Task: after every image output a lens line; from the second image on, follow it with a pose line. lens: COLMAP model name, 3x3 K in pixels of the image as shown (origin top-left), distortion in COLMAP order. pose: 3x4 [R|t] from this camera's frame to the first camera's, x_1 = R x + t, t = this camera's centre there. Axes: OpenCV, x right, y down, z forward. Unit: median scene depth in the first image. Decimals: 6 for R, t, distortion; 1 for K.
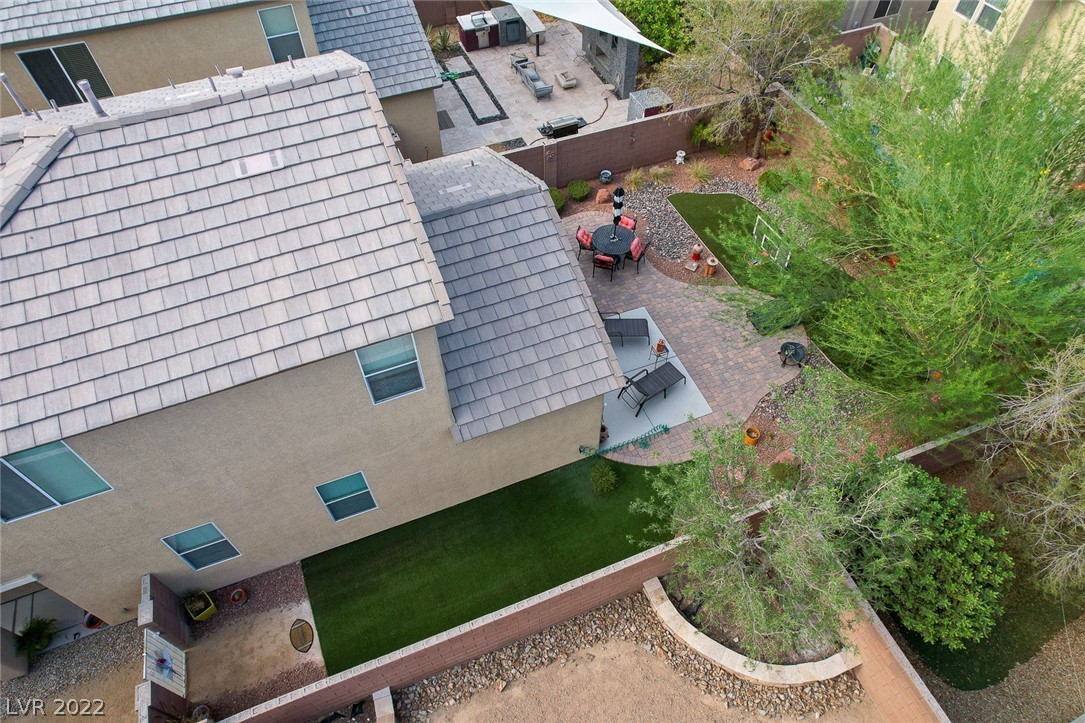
lens RADIAL K [[697.4, 0, 542.5], [0, 697.4, 361.5], [0, 0, 1]] dist [-0.086367, 0.081268]
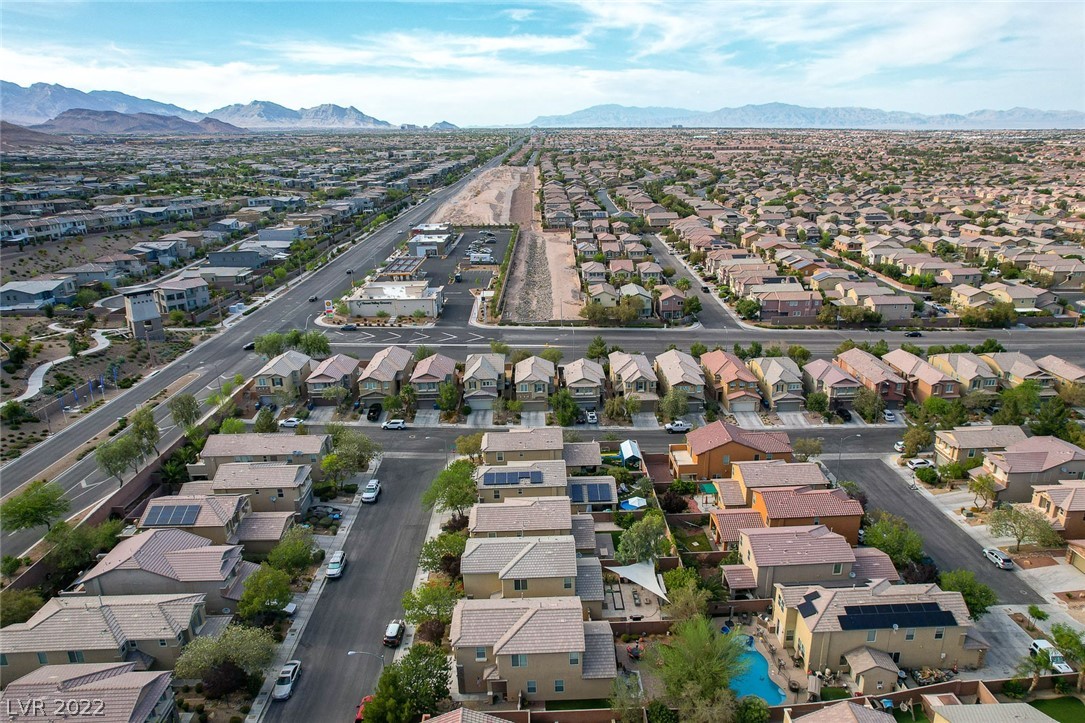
lens RADIAL K [[697.4, 0, 542.5], [0, 697.4, 361.5], [0, 0, 1]] dist [-0.086367, 0.081268]
pose [[0.934952, 0.097414, -0.341139, 0.723182], [-0.269613, 0.820088, -0.504742, 0.542006], [0.230595, 0.563885, 0.793007, -2.899790]]
